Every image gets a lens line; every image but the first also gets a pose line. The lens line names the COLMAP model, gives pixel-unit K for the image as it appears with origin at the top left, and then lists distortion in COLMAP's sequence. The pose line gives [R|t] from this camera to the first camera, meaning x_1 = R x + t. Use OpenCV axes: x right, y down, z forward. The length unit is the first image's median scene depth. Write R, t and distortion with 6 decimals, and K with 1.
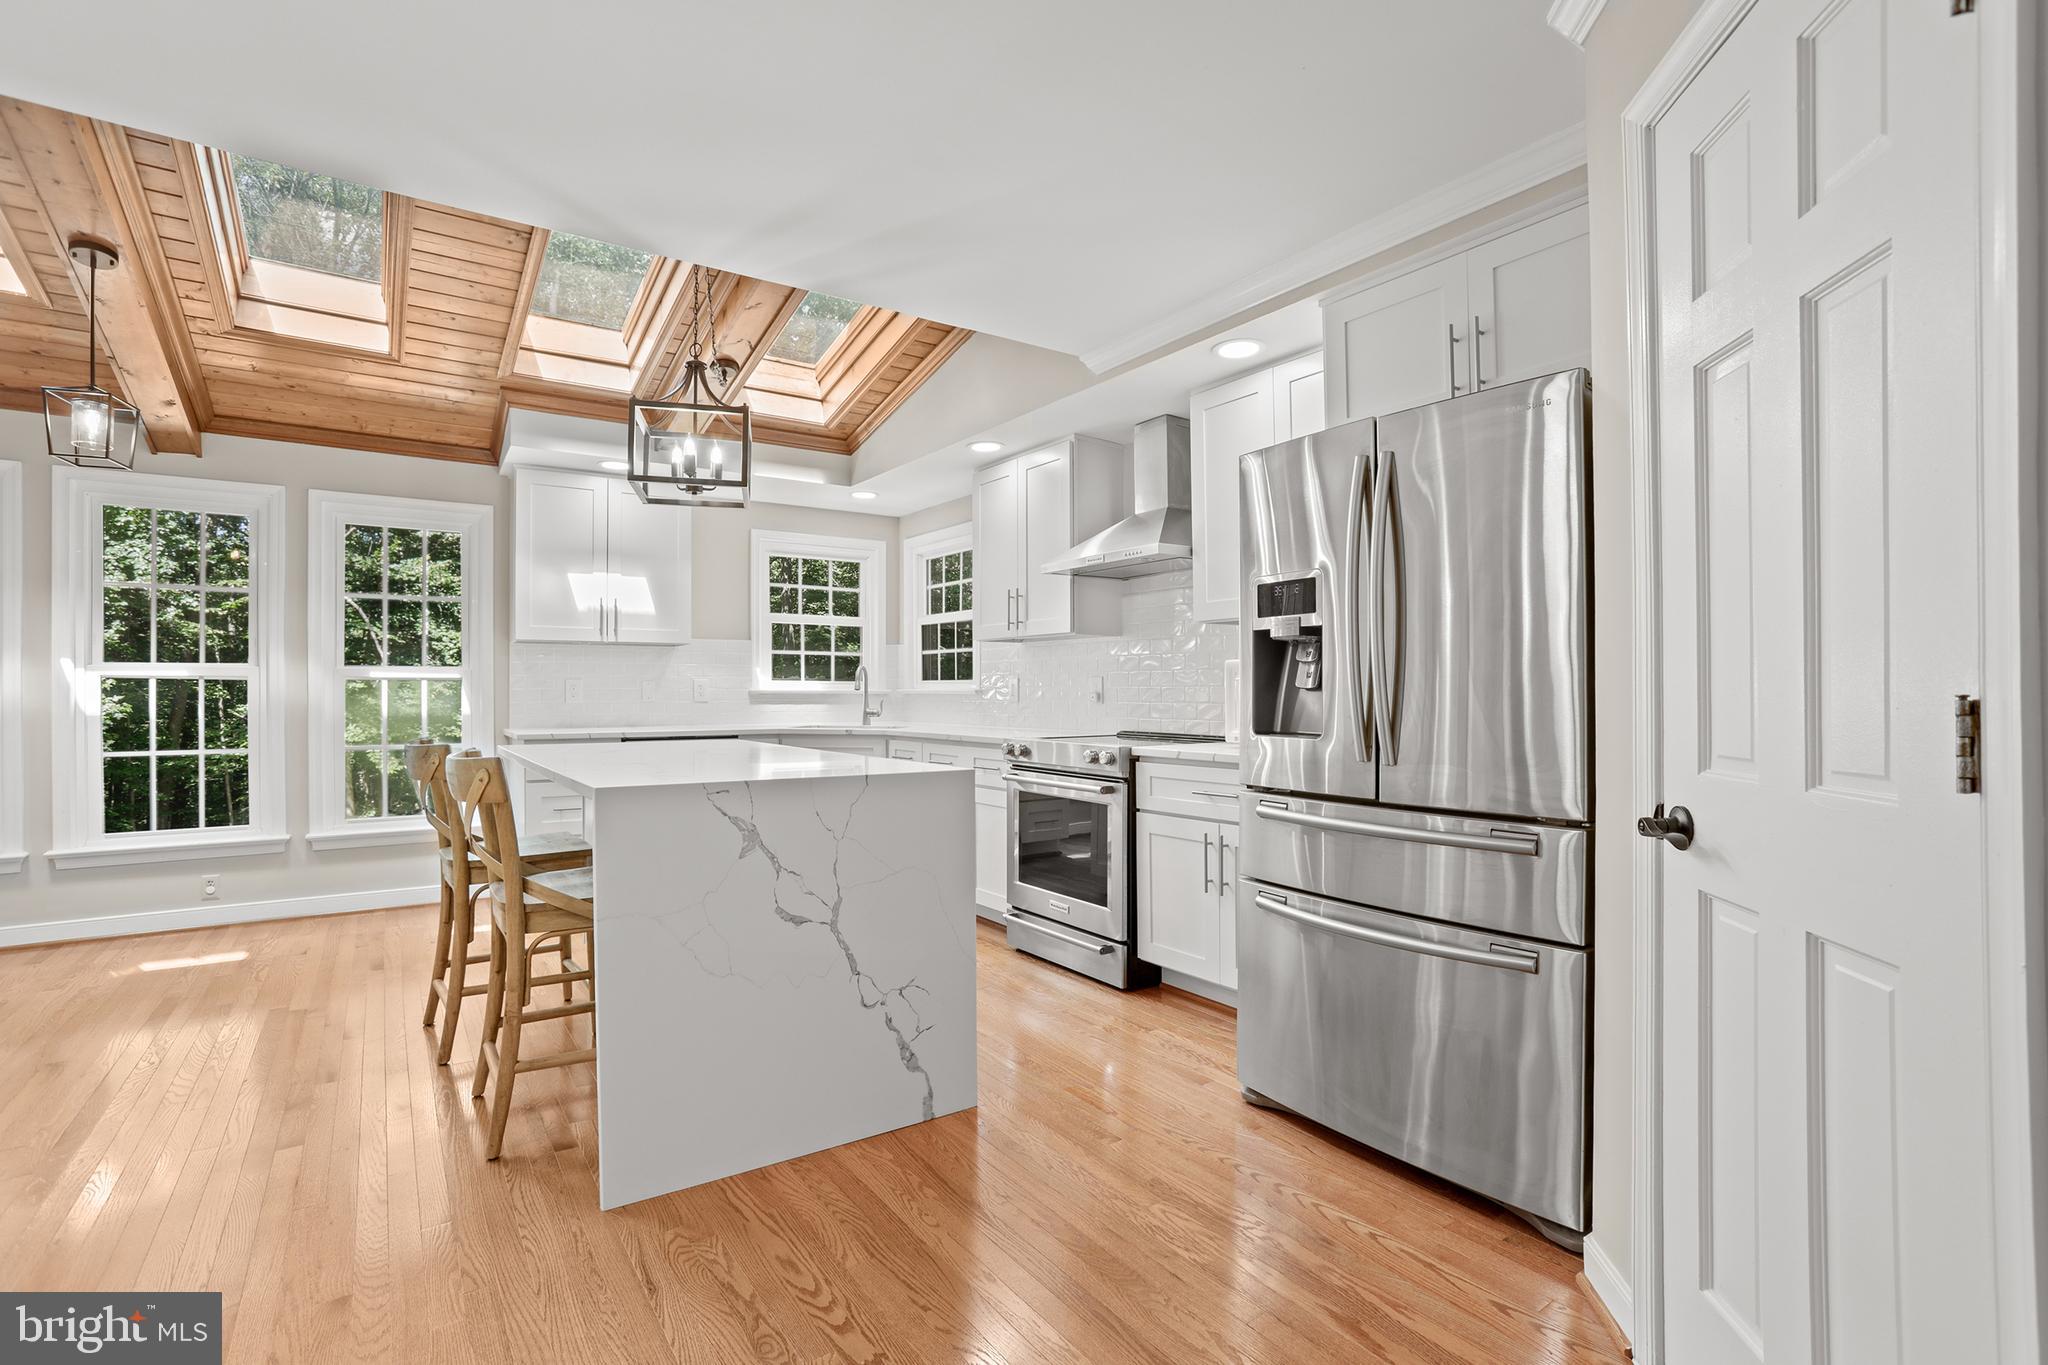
lens RADIAL K [[965.8, 0, 987.3], [0, 965.8, 688.5], [0, 0, 1]] dist [-0.002527, -0.000080]
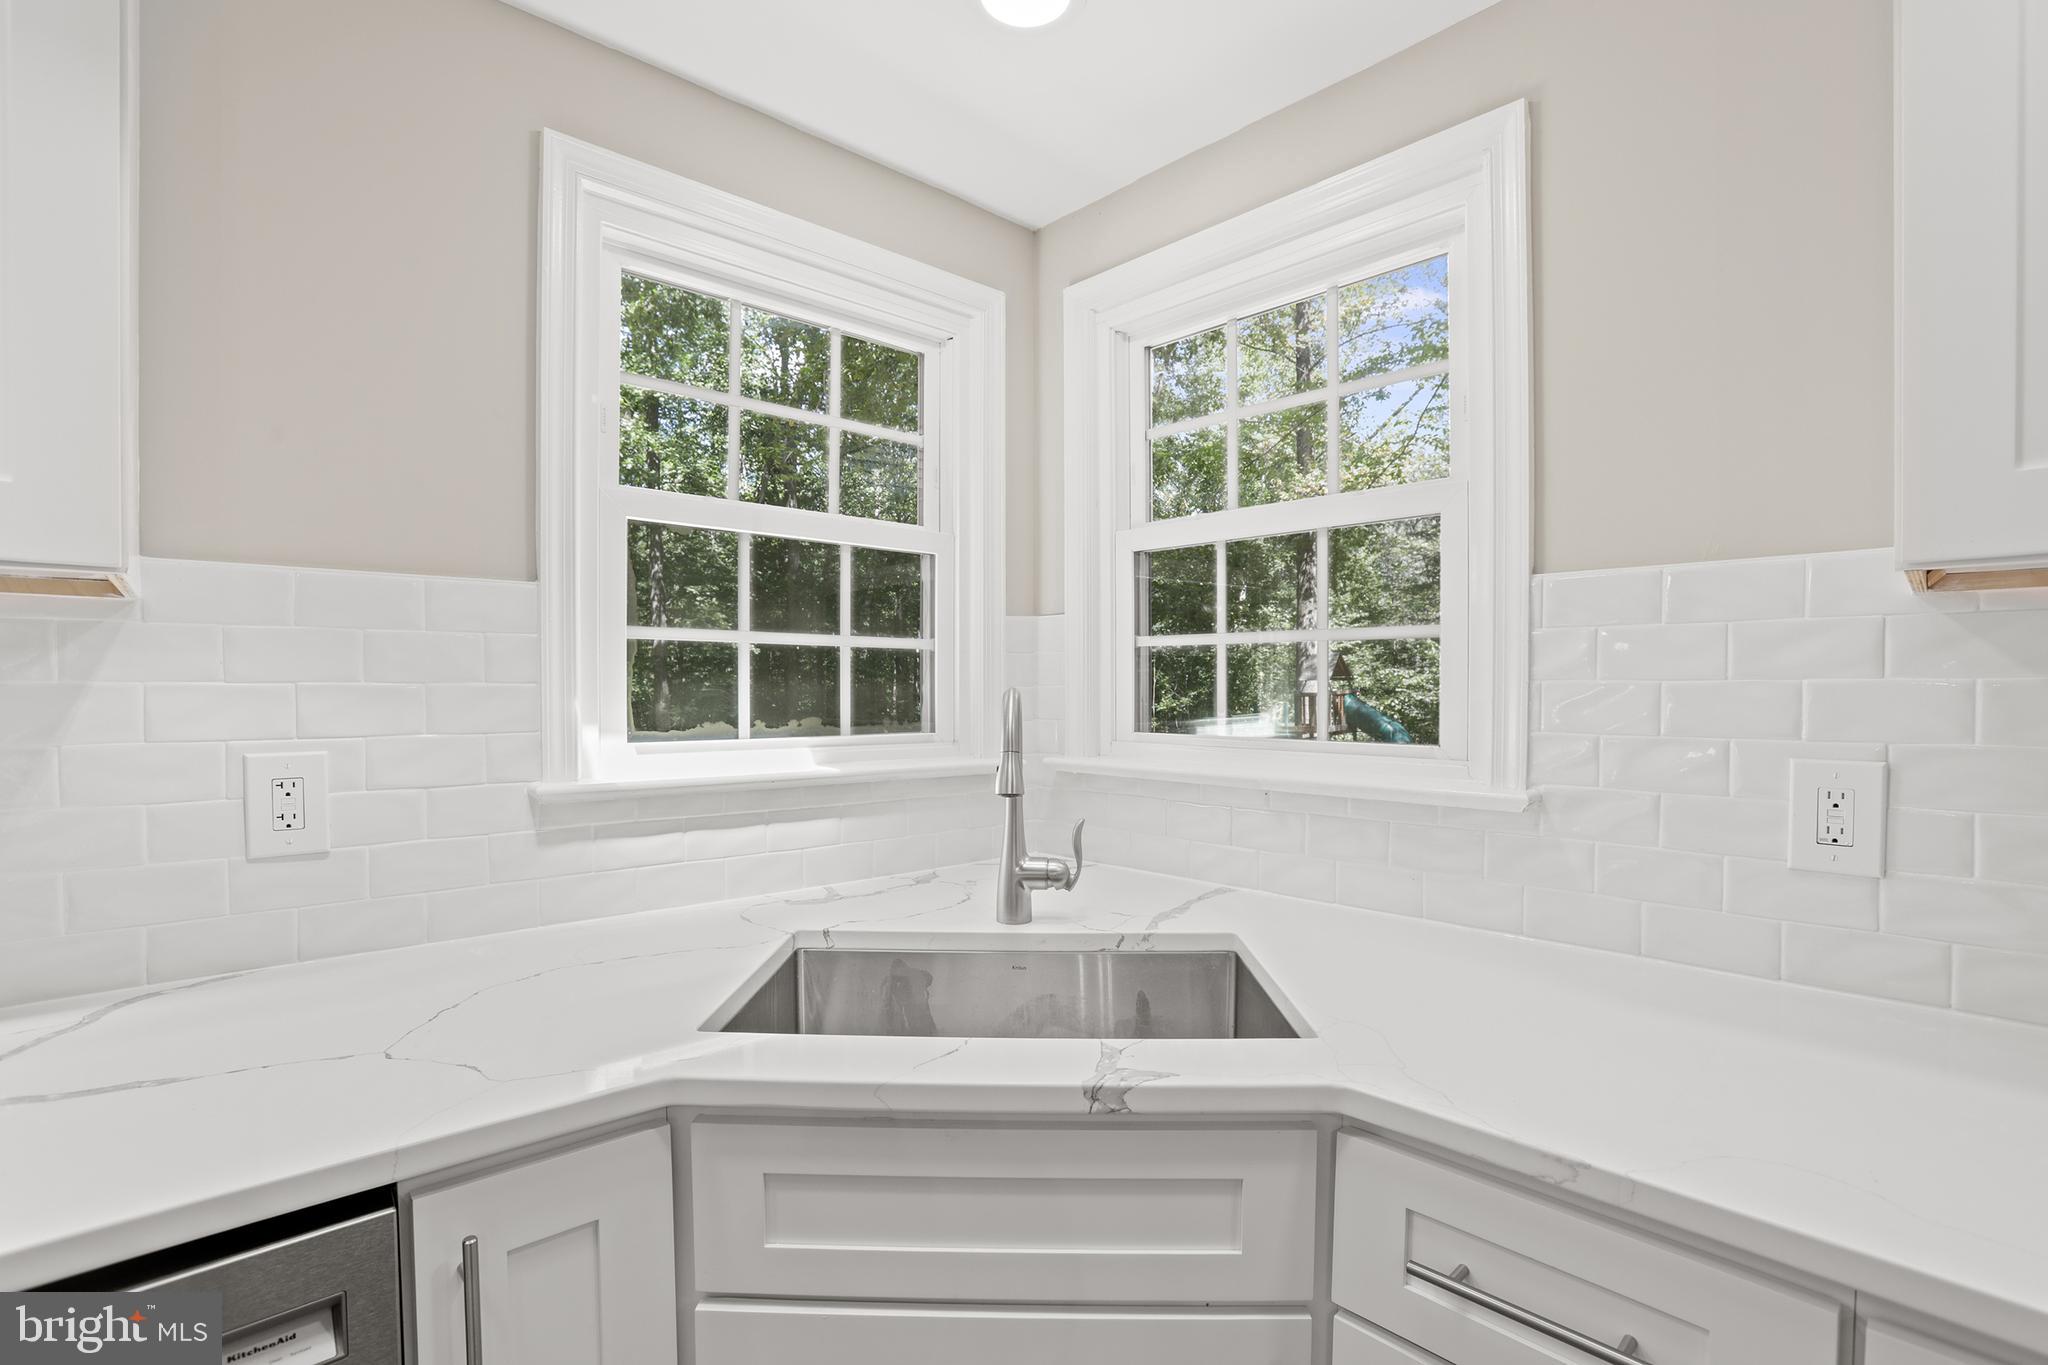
lens RADIAL K [[950.6, 0, 1017.4], [0, 950.6, 692.4], [0, 0, 1]] dist [-0.044479, 0.000395]
pose [[0.984602, 0.002439, 0.174794, -0.188402], [-0.003401, 0.999981, 0.005204, -0.026599], [-0.174778, -0.005719, 0.984591, 0.840702]]
